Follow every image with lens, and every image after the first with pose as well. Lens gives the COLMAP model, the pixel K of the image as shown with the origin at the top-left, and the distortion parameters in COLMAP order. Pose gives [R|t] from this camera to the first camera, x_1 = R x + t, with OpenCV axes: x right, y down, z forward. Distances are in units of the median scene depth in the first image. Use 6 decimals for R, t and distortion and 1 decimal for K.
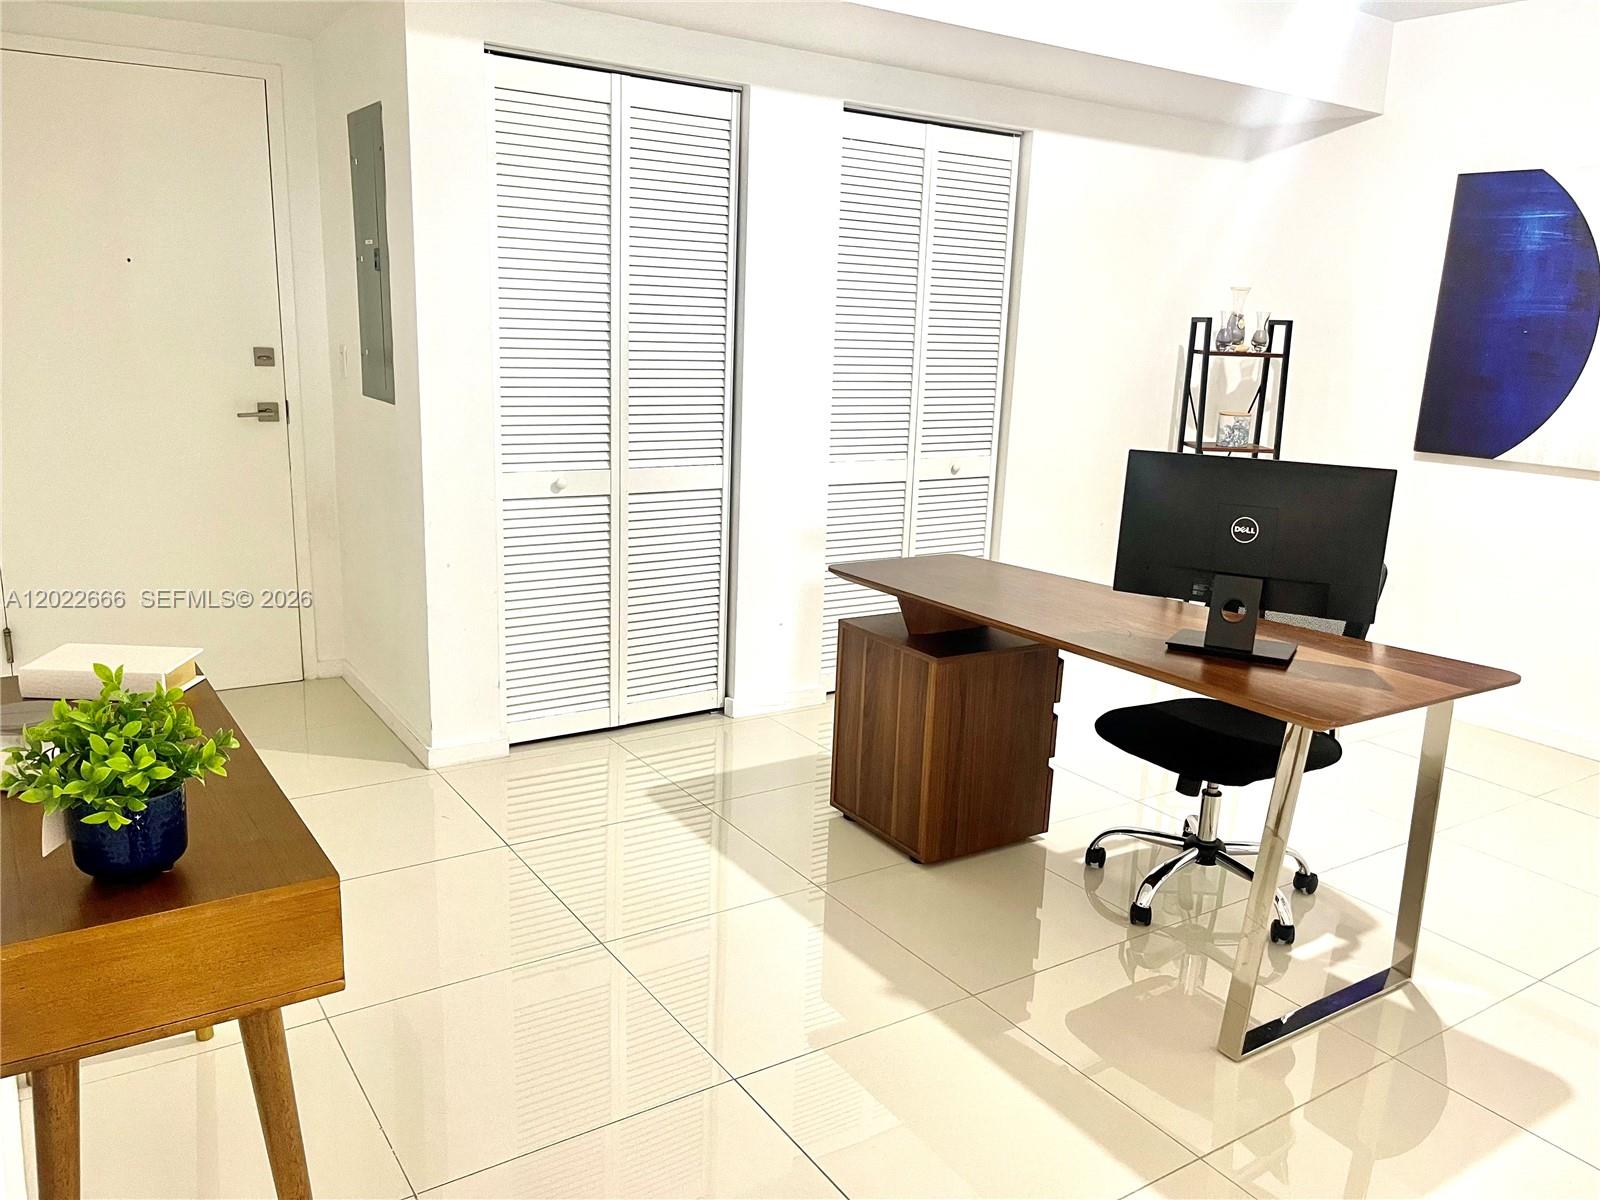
lens RADIAL K [[1213.5, 0, 800.0], [0, 1213.5, 600.0], [0, 0, 1]] dist [-0.001697, -0.000524]
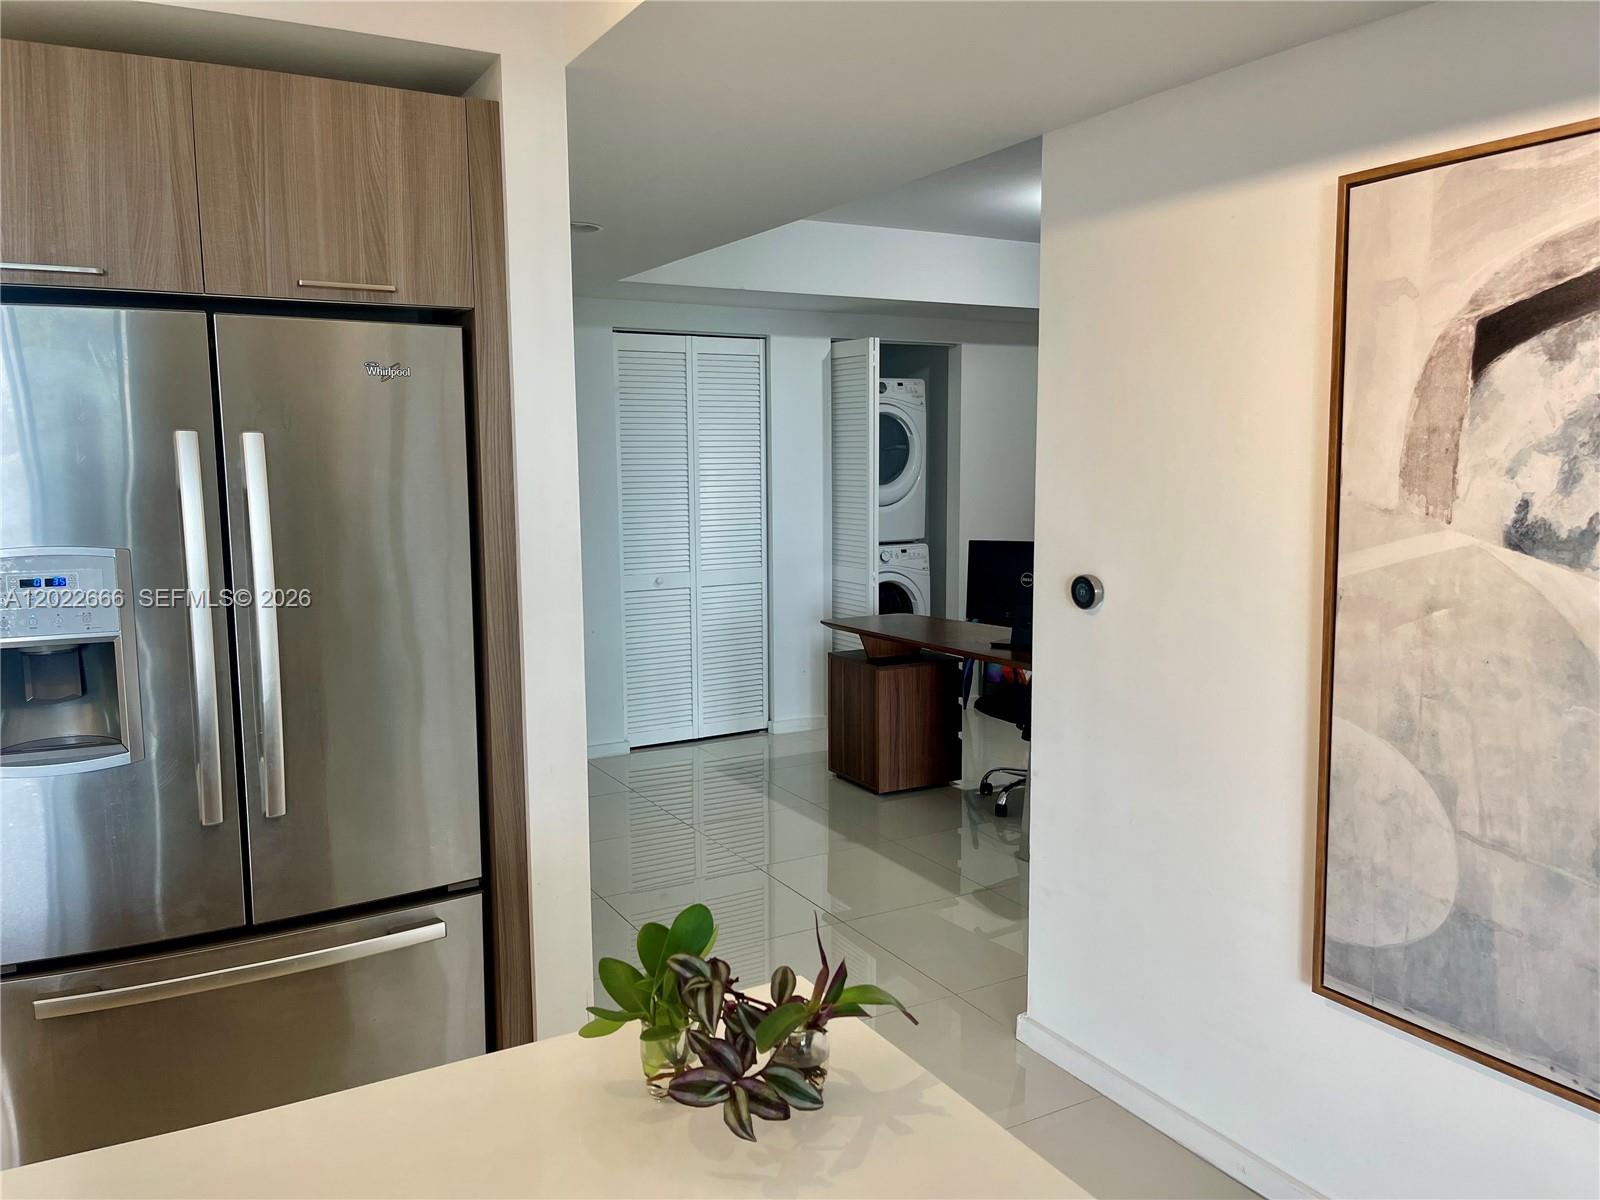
lens RADIAL K [[1213.5, 0, 800.0], [0, 1213.5, 600.0], [0, 0, 1]] dist [-0.001697, -0.000524]
pose [[0.997018, -0.035607, -0.068462, 0.108701], [0.027885, 0.993473, -0.110603, 0.125629], [0.071954, 0.108364, 0.991504, -0.641972]]
